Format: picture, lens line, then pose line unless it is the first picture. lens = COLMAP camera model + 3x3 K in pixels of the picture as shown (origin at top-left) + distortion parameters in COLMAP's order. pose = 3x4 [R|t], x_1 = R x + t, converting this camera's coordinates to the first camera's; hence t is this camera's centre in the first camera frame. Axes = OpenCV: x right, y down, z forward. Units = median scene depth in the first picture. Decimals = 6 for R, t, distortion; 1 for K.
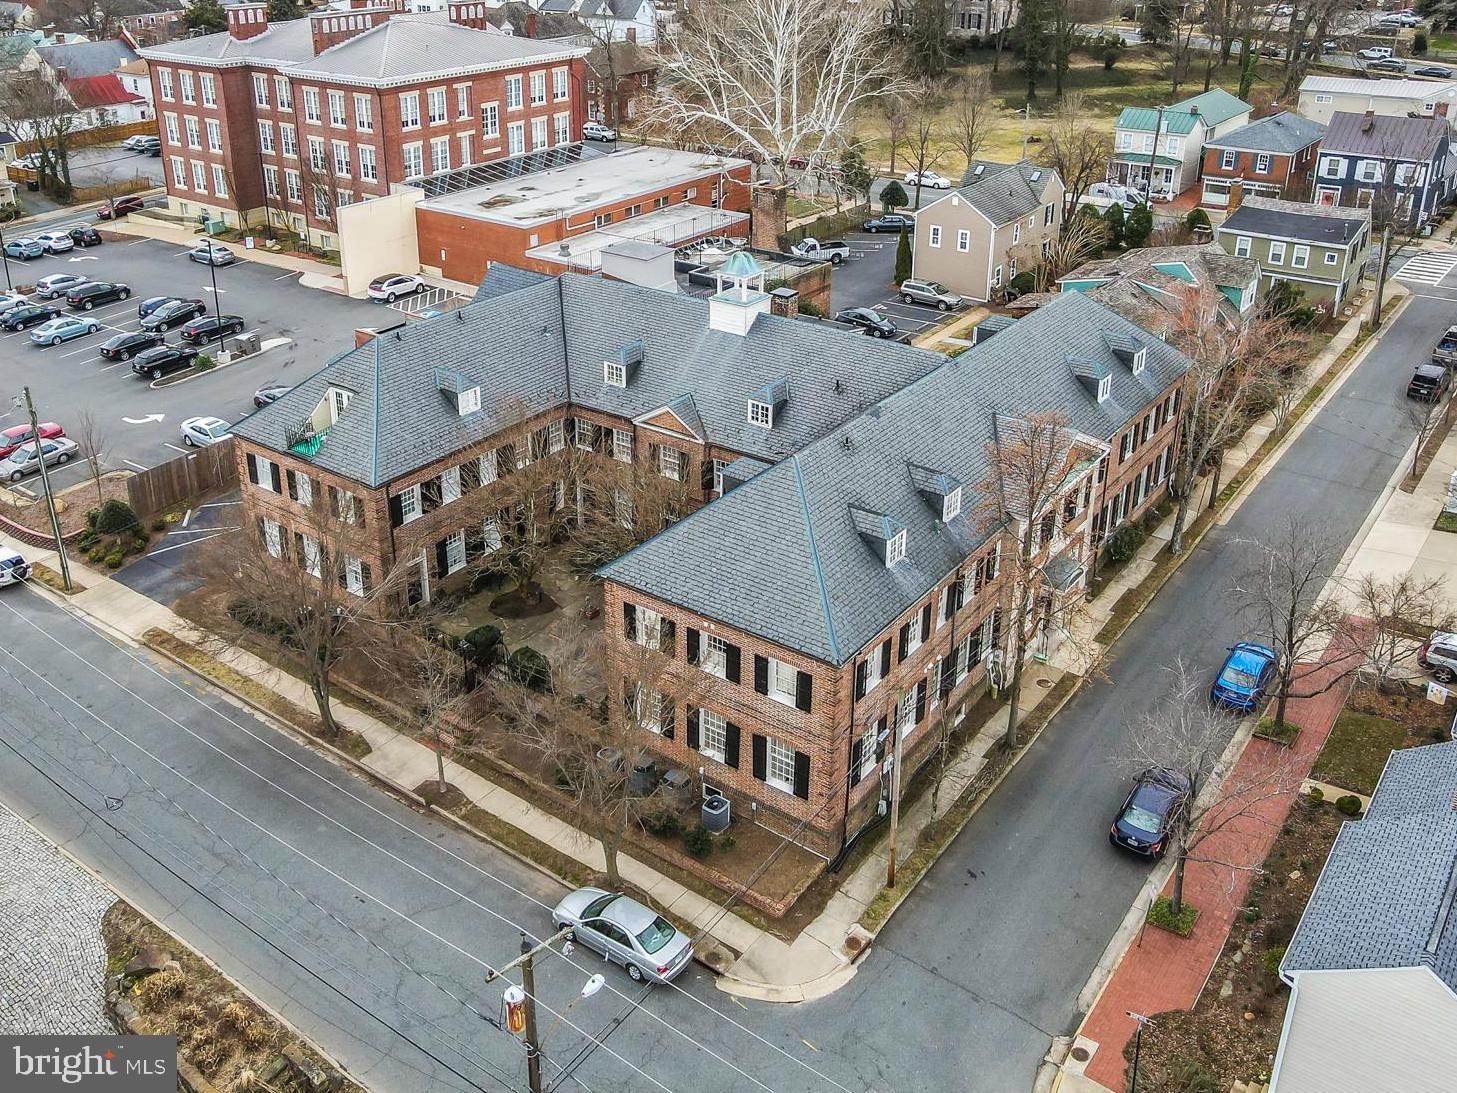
lens RADIAL K [[1350.1, 0, 660.3], [0, 1350.1, 388.9], [0, 0, 1]] dist [0.004130, 0.022052]
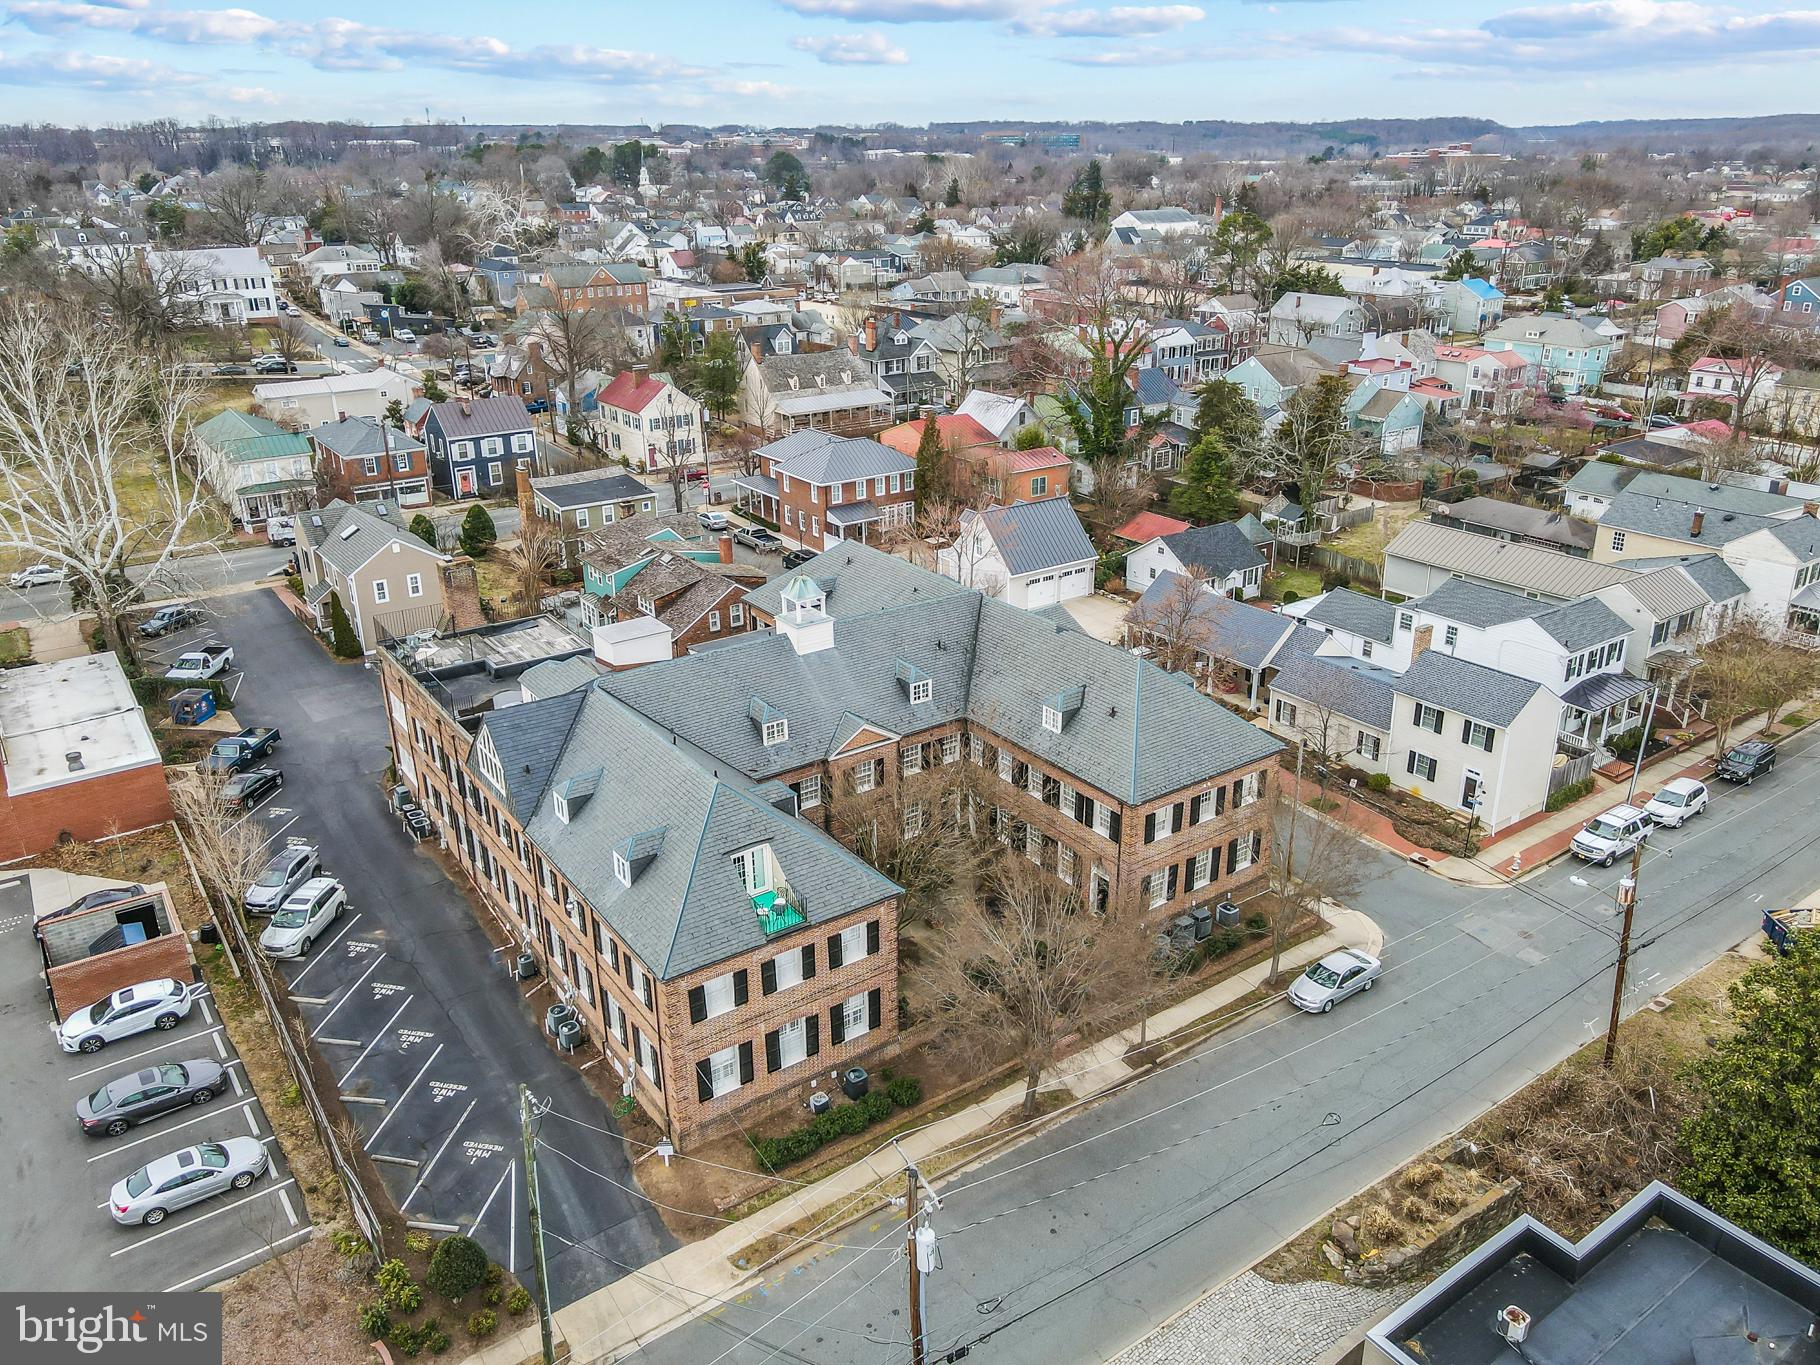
lens RADIAL K [[1338.5, 0, 922.5], [0, 1338.5, 677.6], [0, 0, 1]] dist [0.008531, 0.011592]
pose [[0.284404, -0.350445, 0.892358, -0.523910], [0.349564, 0.904622, 0.243852, -0.150526], [-0.892703, 0.242584, 0.379781, 0.321210]]
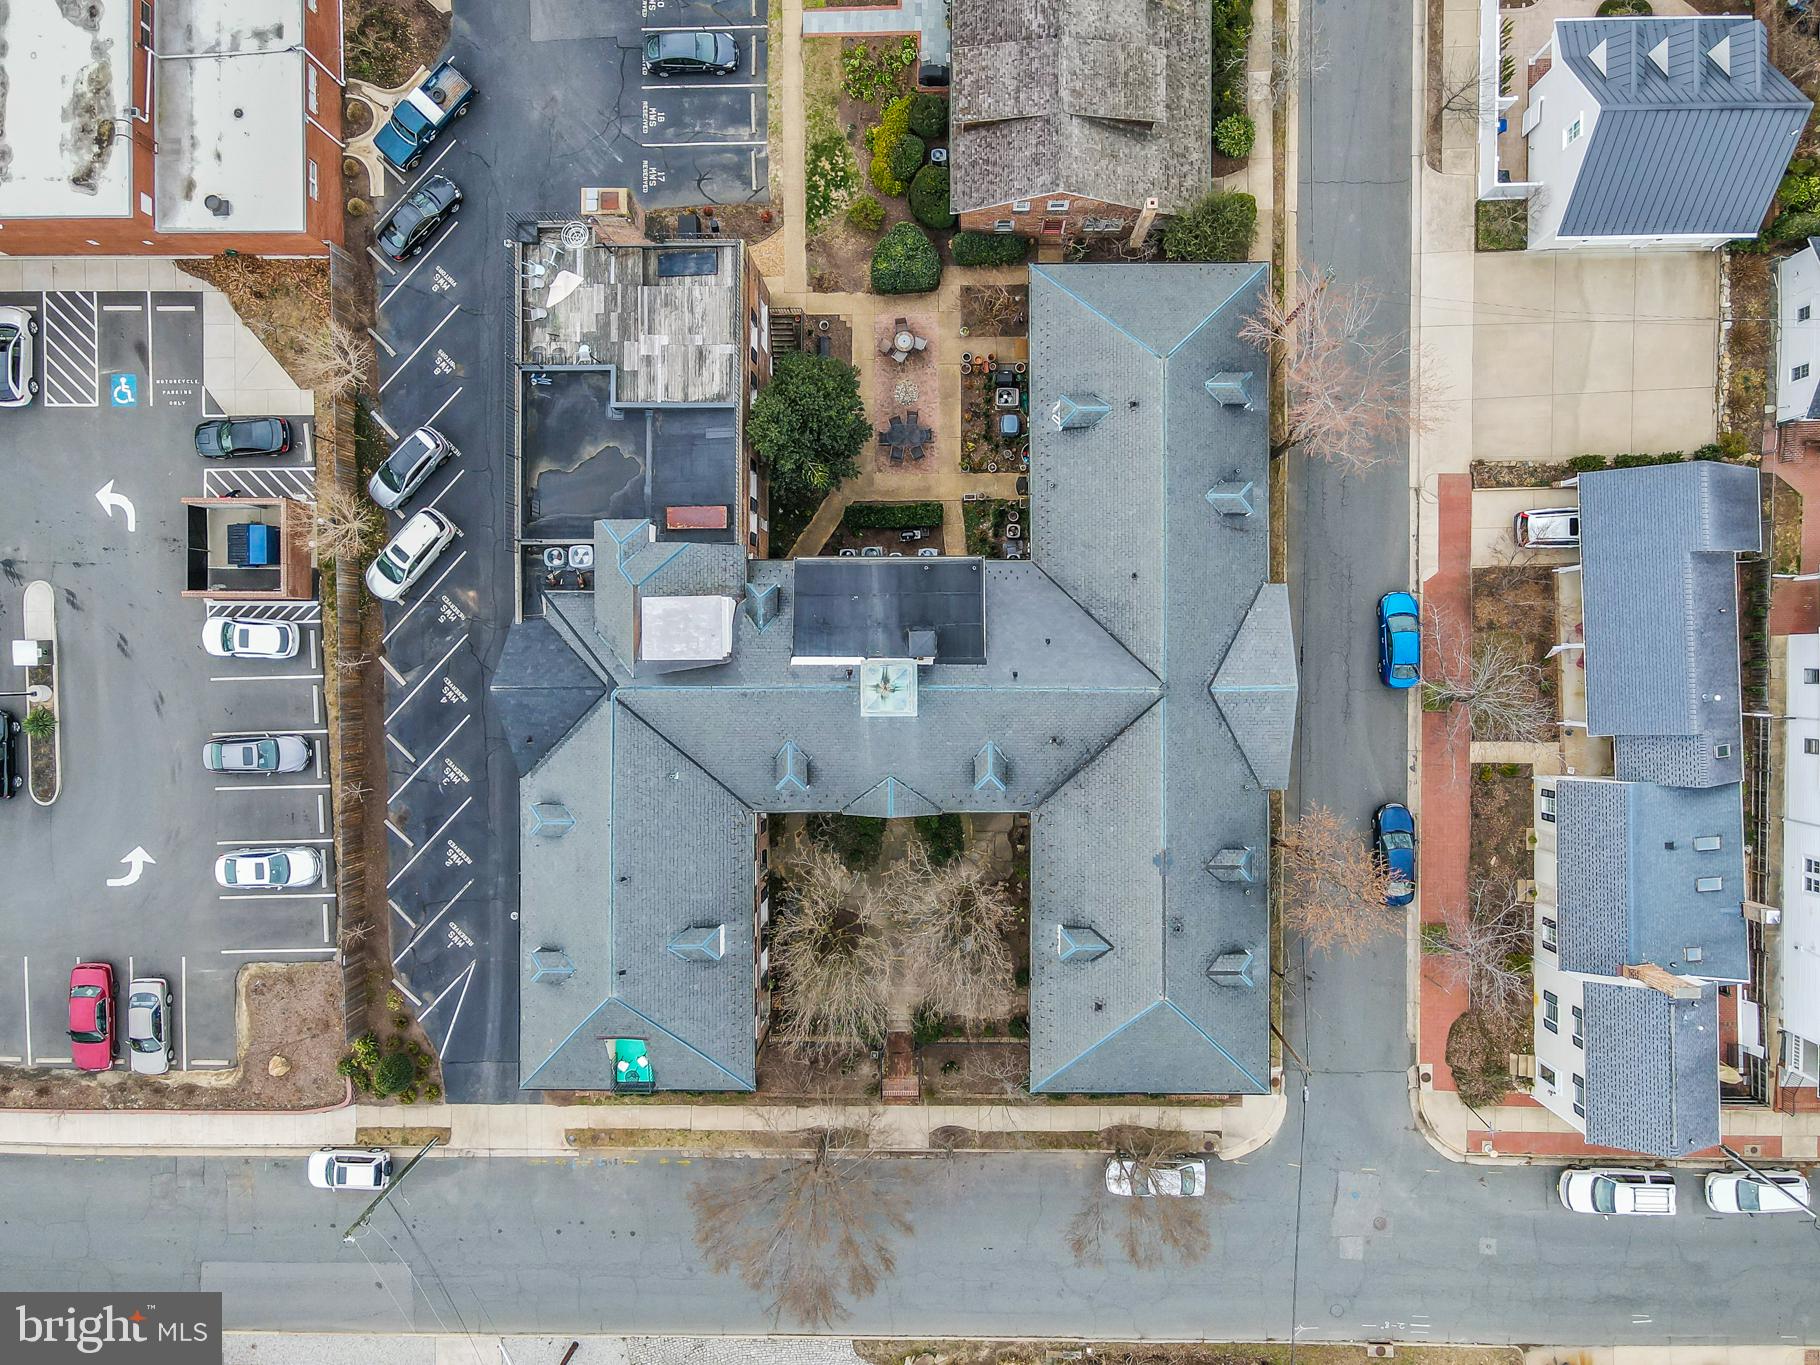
lens RADIAL K [[1338.5, 0, 922.5], [0, 1338.5, 677.6], [0, 0, 1]] dist [0.008531, 0.011592]
pose [[0.786352, -0.617682, -0.010923, 0.052902], [0.236763, 0.284992, 0.928829, -0.508968], [-0.570608, -0.732973, 0.370348, 0.412876]]
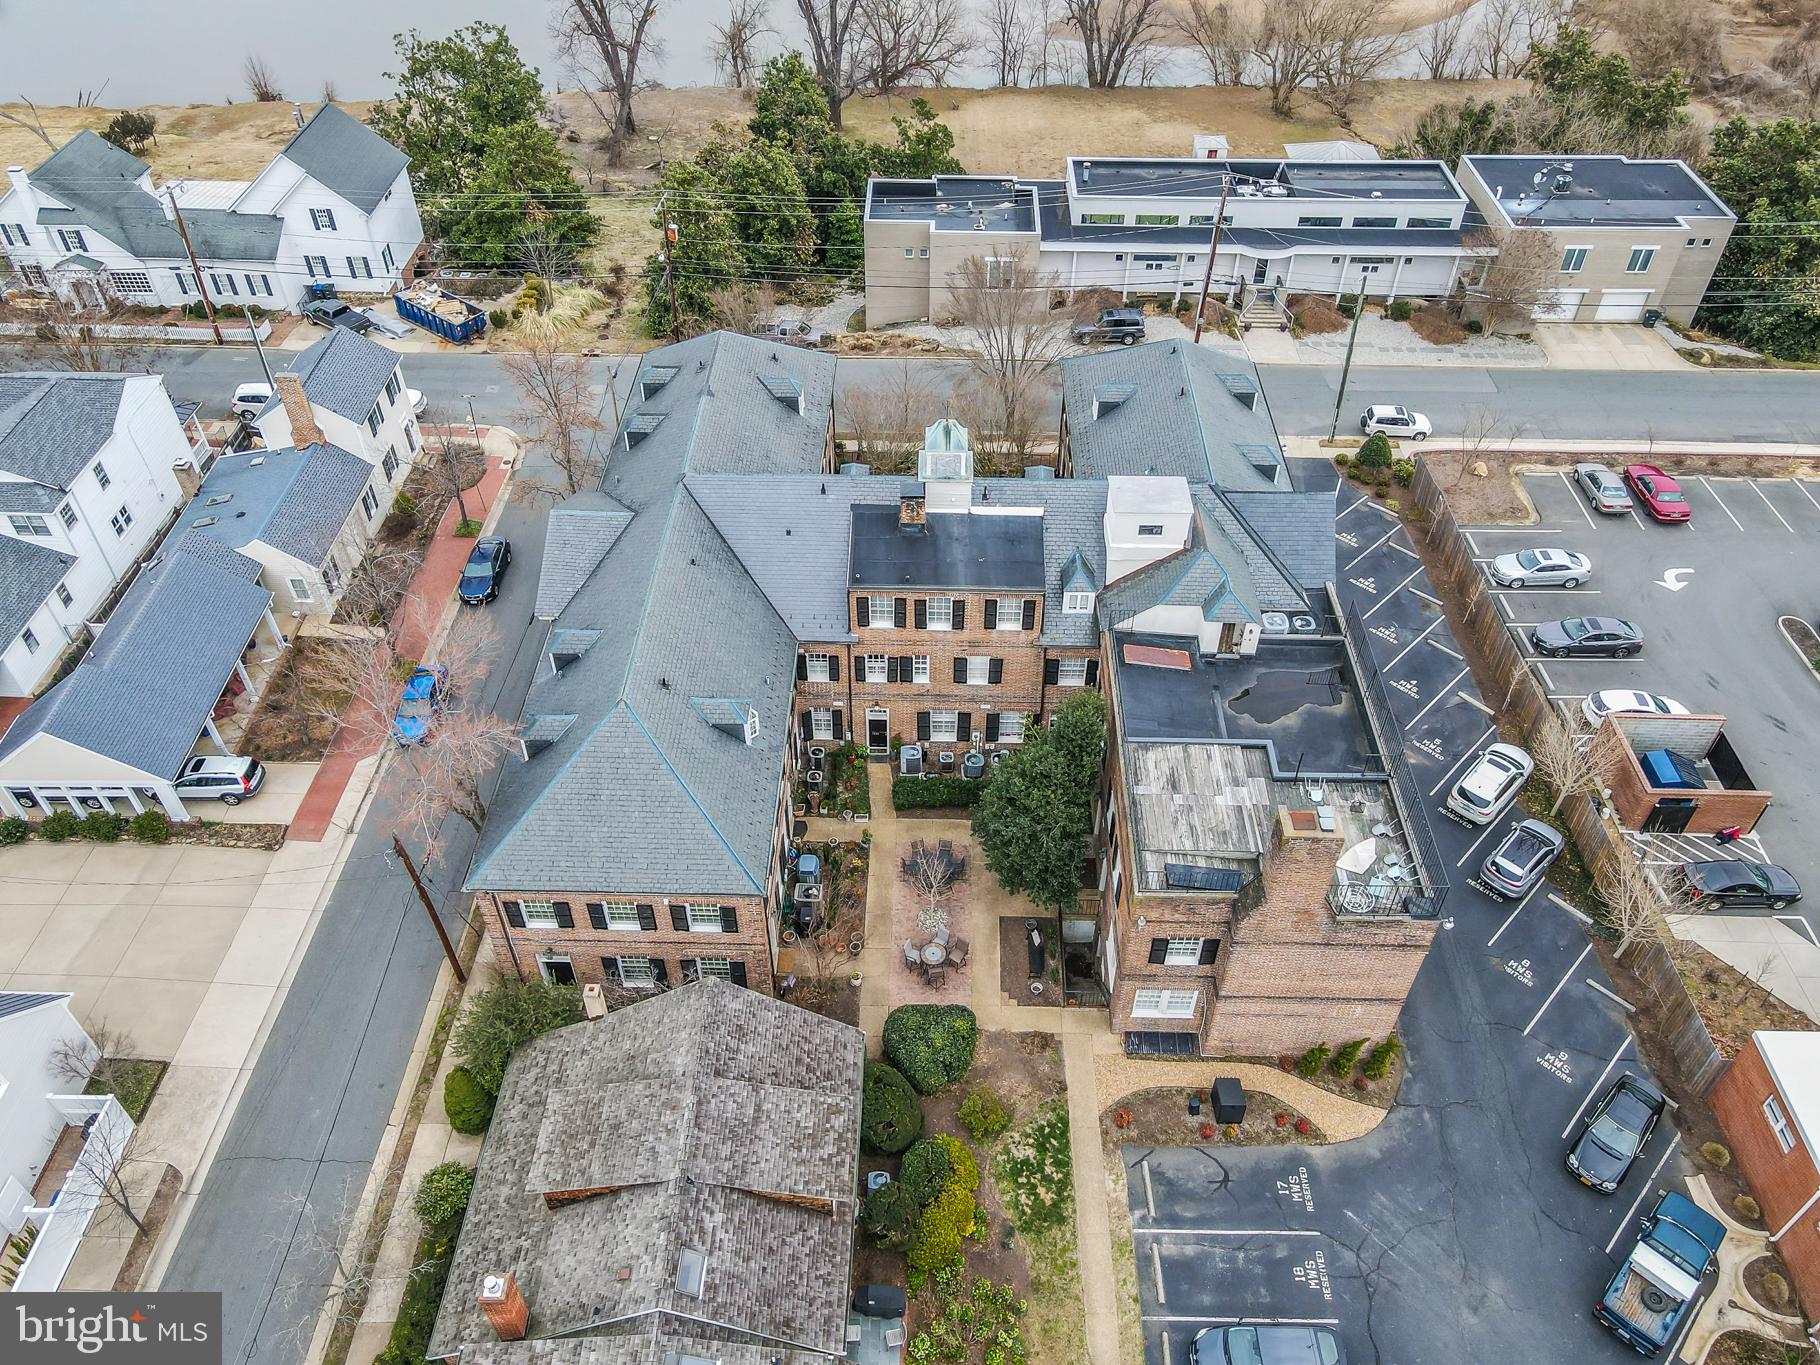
lens RADIAL K [[1338.5, 0, 922.5], [0, 1338.5, 677.6], [0, 0, 1]] dist [0.008531, 0.011592]
pose [[-0.797790, 0.414289, -0.438059, 0.307492], [-0.214078, 0.484570, 0.848153, -0.444482], [0.563651, 0.770426, -0.297895, 0.820886]]
